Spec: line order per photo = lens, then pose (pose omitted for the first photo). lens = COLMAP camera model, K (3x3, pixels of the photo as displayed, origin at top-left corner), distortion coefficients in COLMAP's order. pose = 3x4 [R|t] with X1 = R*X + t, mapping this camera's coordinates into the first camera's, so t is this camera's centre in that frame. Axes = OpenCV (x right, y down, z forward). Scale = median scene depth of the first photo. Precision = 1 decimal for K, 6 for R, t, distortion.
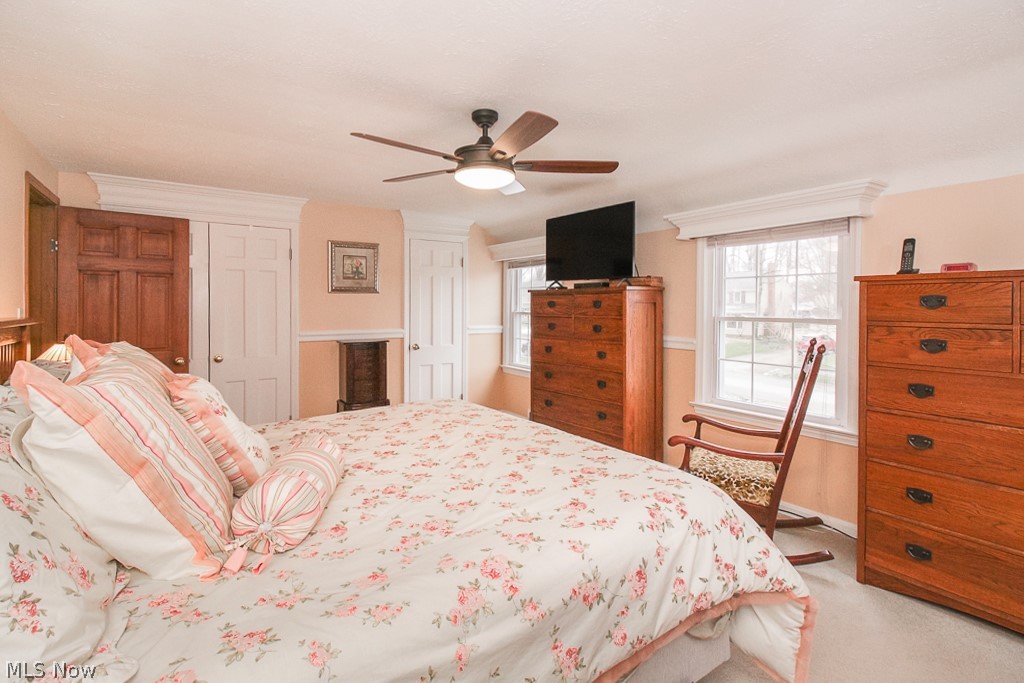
lens RADIAL K [[481.2, 0, 510.0], [0, 481.2, 315.1], [0, 0, 1]] dist [-0.002180, -0.000415]
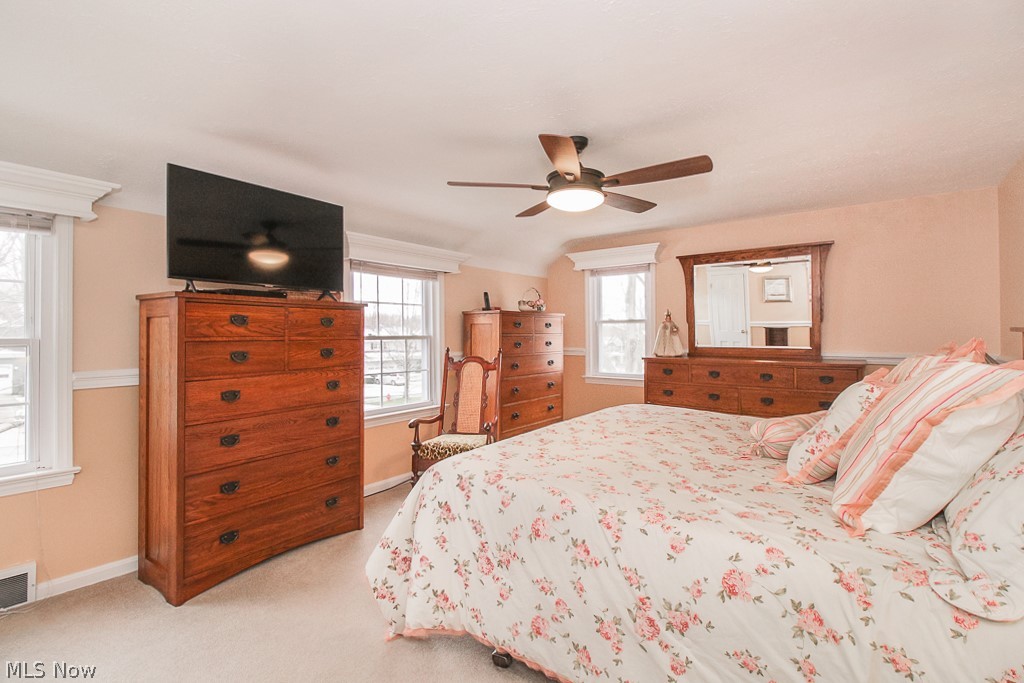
lens RADIAL K [[436.5, 0, 512.0], [0, 436.5, 341.5], [0, 0, 1]] dist [0.000605, 0.000075]
pose [[-0.274008, -0.012586, 0.961645, -0.590192], [0.033388, 0.999187, 0.022591, 0.003534], [-0.961148, 0.038298, -0.273365, 0.905339]]
